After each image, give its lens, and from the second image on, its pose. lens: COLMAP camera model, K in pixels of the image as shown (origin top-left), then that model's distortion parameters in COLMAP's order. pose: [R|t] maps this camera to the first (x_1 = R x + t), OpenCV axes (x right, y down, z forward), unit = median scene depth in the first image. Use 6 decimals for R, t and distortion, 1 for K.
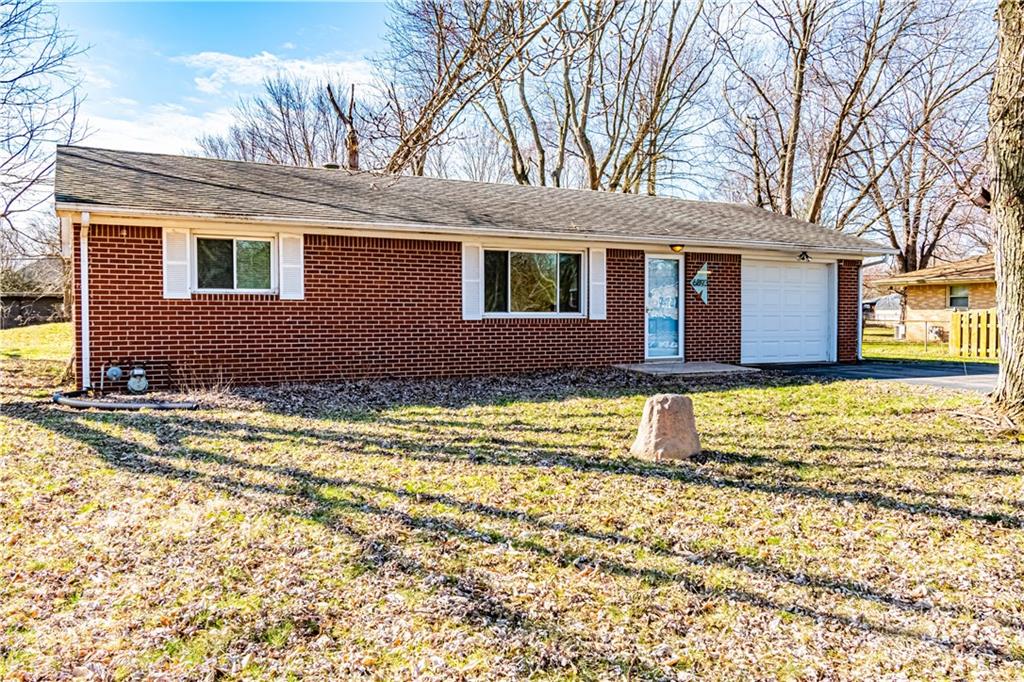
lens RADIAL K [[805.0, 0, 515.2], [0, 805.0, 335.9], [0, 0, 1]] dist [-0.002878, 0.003616]
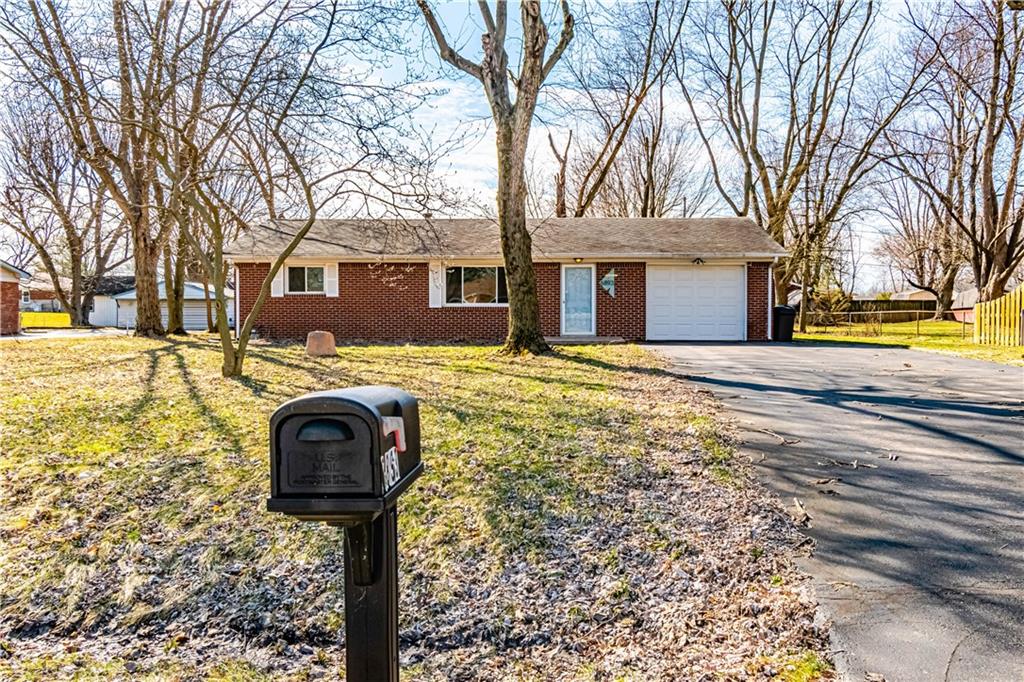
lens RADIAL K [[857.2, 0, 509.9], [0, 857.2, 346.4], [0, 0, 1]] dist [0.001314, -0.009563]
pose [[0.872392, 0.005633, -0.488774, 0.920949], [-0.012672, 0.999858, -0.011095, 0.076613], [0.488642, 0.015872, 0.872340, -0.490753]]
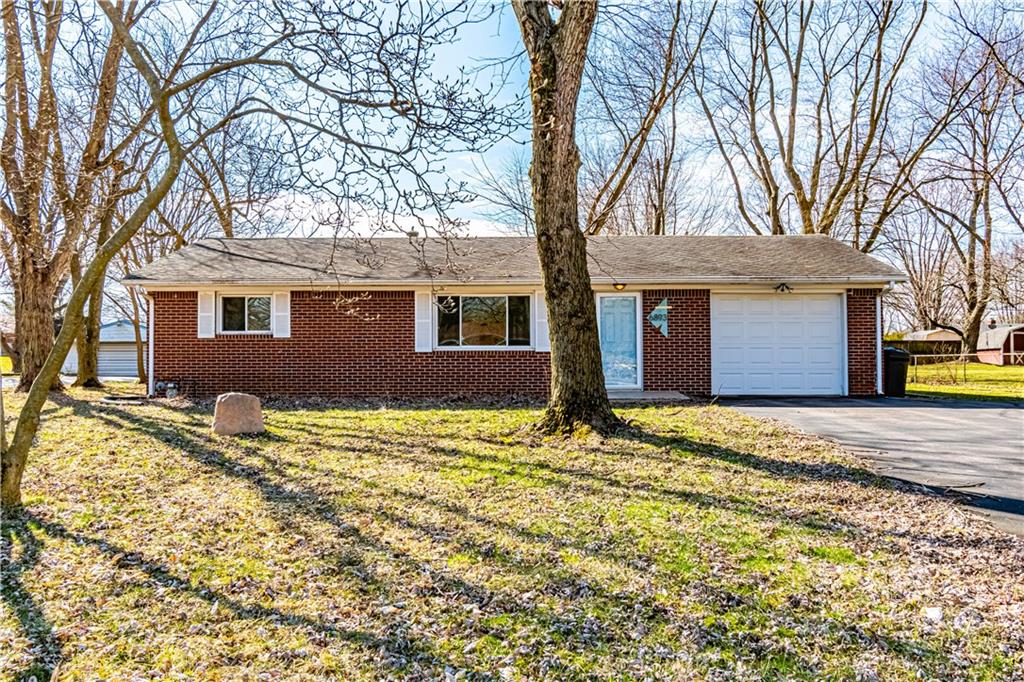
lens RADIAL K [[805.0, 0, 498.7], [0, 805.0, 345.5], [0, 0, 1]] dist [-0.002878, 0.003616]
pose [[0.879208, -0.021780, -0.475940, 0.607723], [-0.008604, 0.998066, -0.061568, 0.043593], [0.476360, 0.058226, 0.877320, -0.047209]]
